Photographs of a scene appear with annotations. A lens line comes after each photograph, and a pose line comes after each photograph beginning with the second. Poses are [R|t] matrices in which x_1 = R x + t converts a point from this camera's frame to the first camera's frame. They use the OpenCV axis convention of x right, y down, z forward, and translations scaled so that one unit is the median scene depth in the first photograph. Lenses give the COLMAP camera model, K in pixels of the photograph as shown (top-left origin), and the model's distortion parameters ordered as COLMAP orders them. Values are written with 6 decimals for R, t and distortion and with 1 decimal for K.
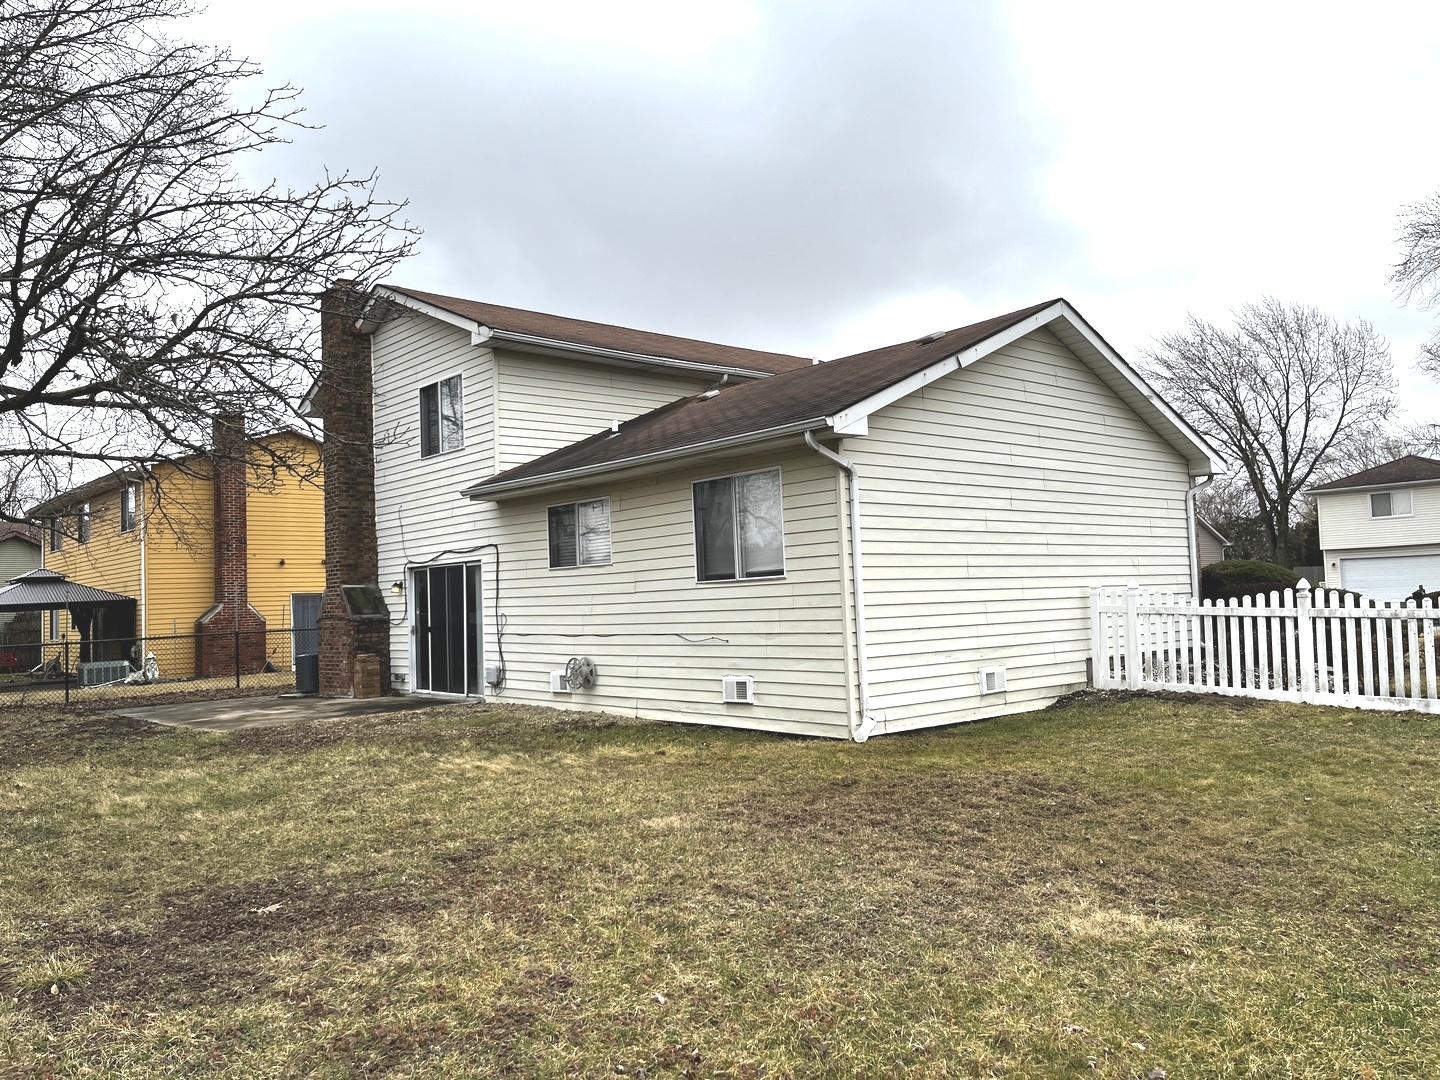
lens RADIAL K [[1103.0, 0, 719.1], [0, 1103.0, 545.6], [0, 0, 1]] dist [0.033056, -0.051435]
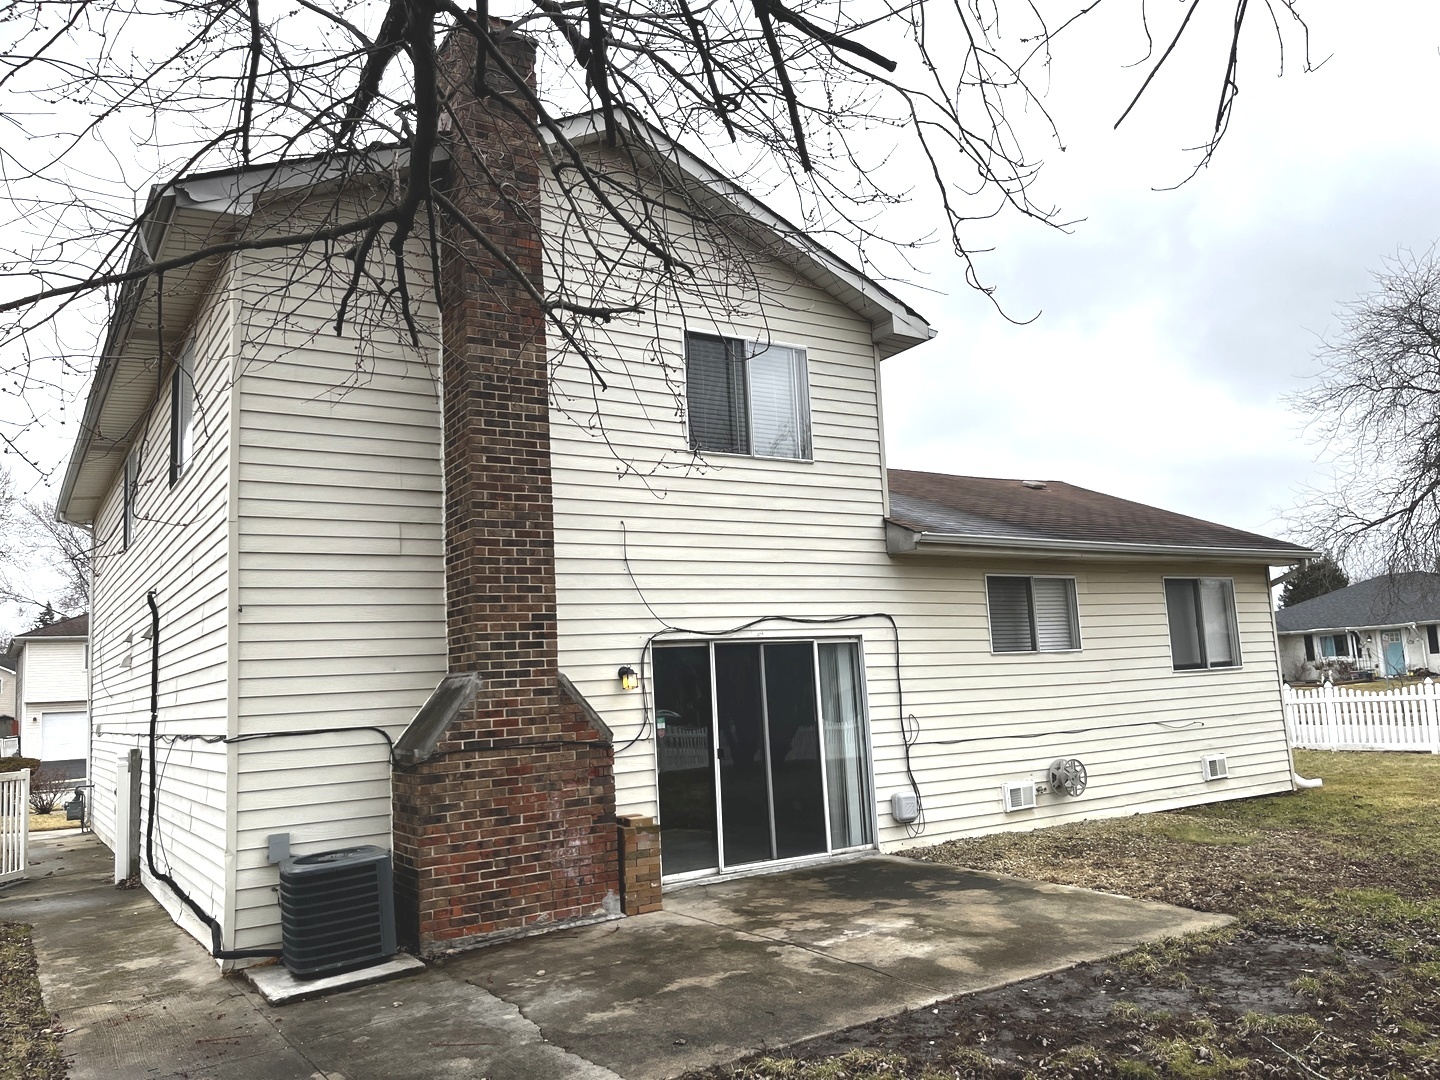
lens RADIAL K [[1103.0, 0, 718.4], [0, 1103.0, 540.2], [0, 0, 1]] dist [0.033056, -0.051435]
pose [[0.143015, 0.163337, 0.976149, -0.916626], [-0.002234, 0.986339, -0.164715, 0.068183], [-0.989718, 0.021376, 0.141426, 1.021044]]
